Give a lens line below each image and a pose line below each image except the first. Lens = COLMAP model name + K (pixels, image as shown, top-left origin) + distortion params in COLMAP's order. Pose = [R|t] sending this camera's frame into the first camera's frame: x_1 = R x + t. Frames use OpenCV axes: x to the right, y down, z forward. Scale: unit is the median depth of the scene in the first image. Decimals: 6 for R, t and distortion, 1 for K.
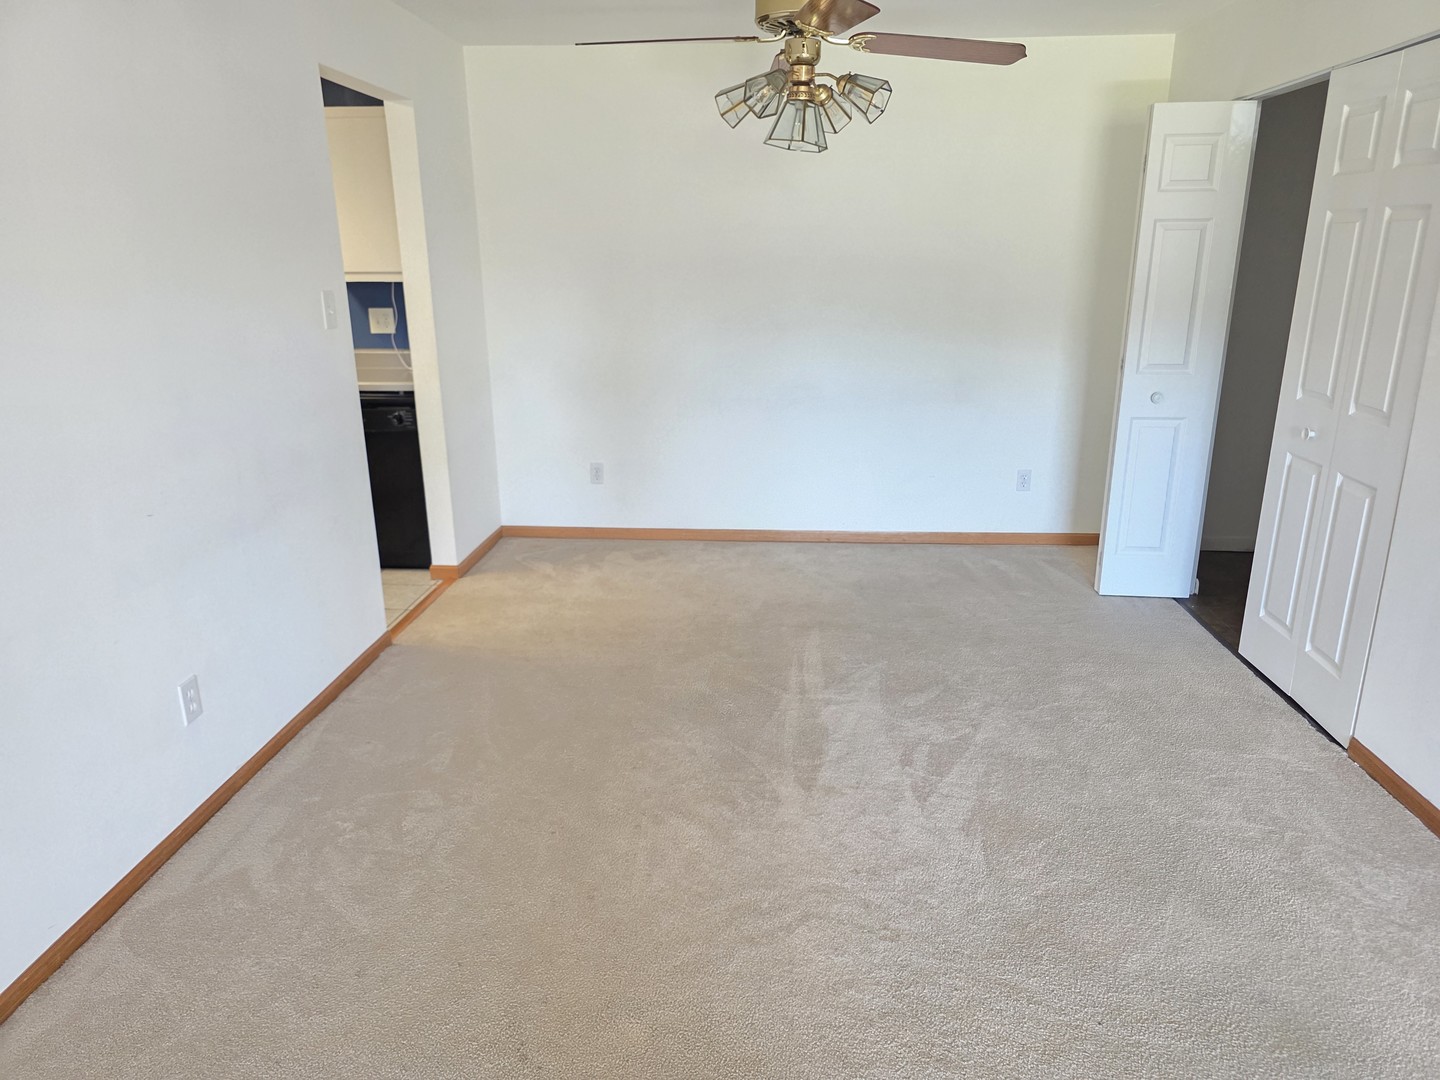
lens RADIAL K [[955.8, 0, 723.7], [0, 955.8, 537.7], [0, 0, 1]] dist [0.004711, 0.000670]
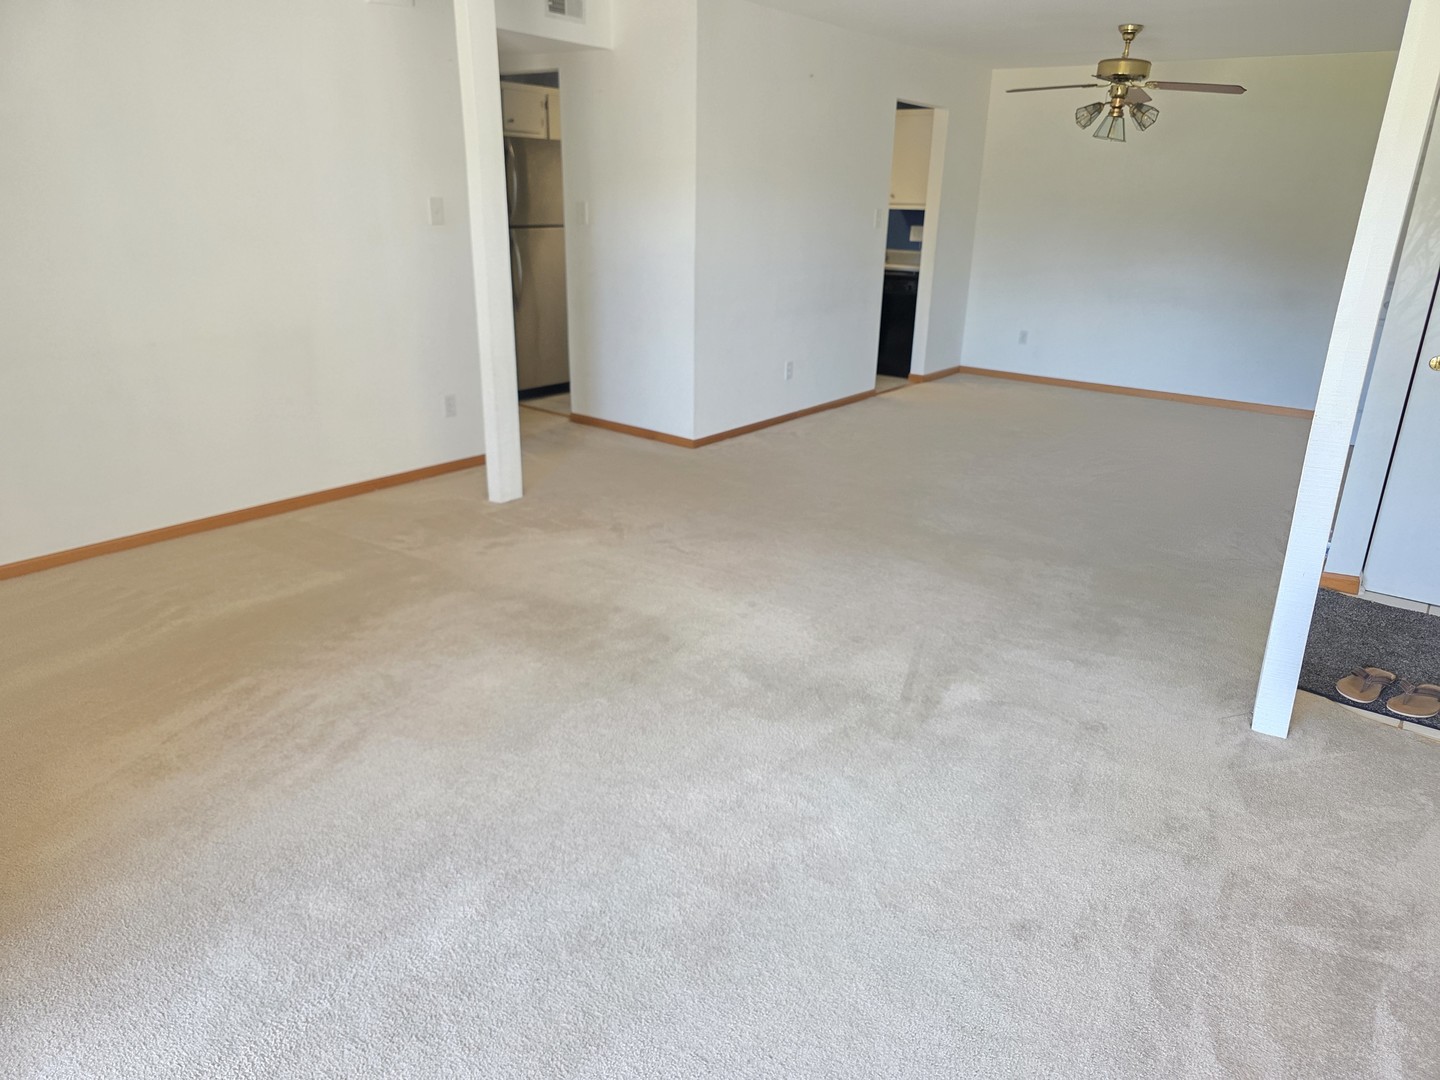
lens RADIAL K [[955.8, 0, 721.5], [0, 955.8, 541.2], [0, 0, 1]] dist [0.004711, 0.000670]
pose [[0.826408, 0.207278, -0.523532, 0.429654], [-0.179158, 0.978254, 0.104507, 0.228223], [0.533809, 0.007430, 0.845572, -0.741418]]
